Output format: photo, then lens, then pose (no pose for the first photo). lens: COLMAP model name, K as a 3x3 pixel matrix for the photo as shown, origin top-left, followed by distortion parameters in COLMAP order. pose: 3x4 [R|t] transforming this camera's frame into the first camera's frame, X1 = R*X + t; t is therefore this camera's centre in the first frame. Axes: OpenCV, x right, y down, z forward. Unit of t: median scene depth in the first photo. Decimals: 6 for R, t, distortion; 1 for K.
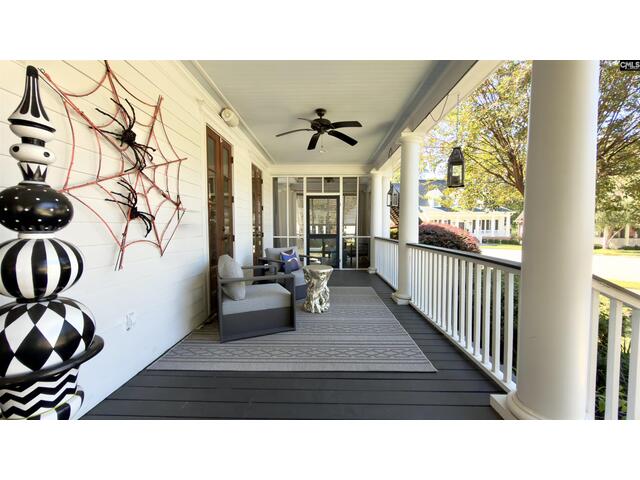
lens RADIAL K [[259.5, 0, 318.9], [0, 259.5, 241.4], [0, 0, 1]] dist [-0.000455, 0.000419]
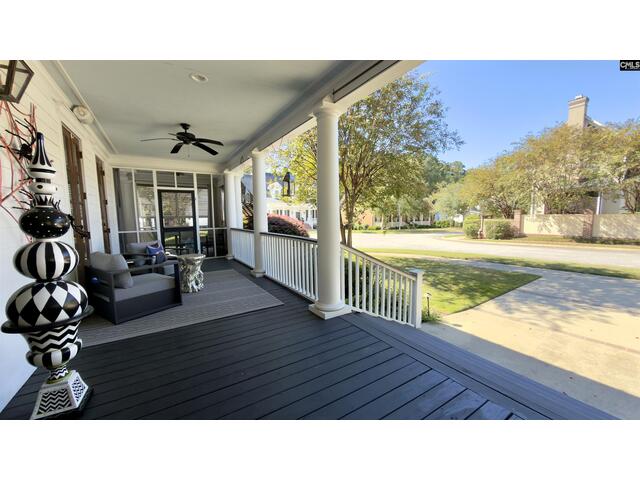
lens RADIAL K [[259.5, 0, 317.0], [0, 259.5, 240.3], [0, 0, 1]] dist [-0.000455, 0.000419]
pose [[0.841414, -0.065326, 0.536428, -0.158634], [0.044983, 0.997688, 0.050940, -0.007740], [-0.538516, -0.018731, 0.842407, -0.344970]]
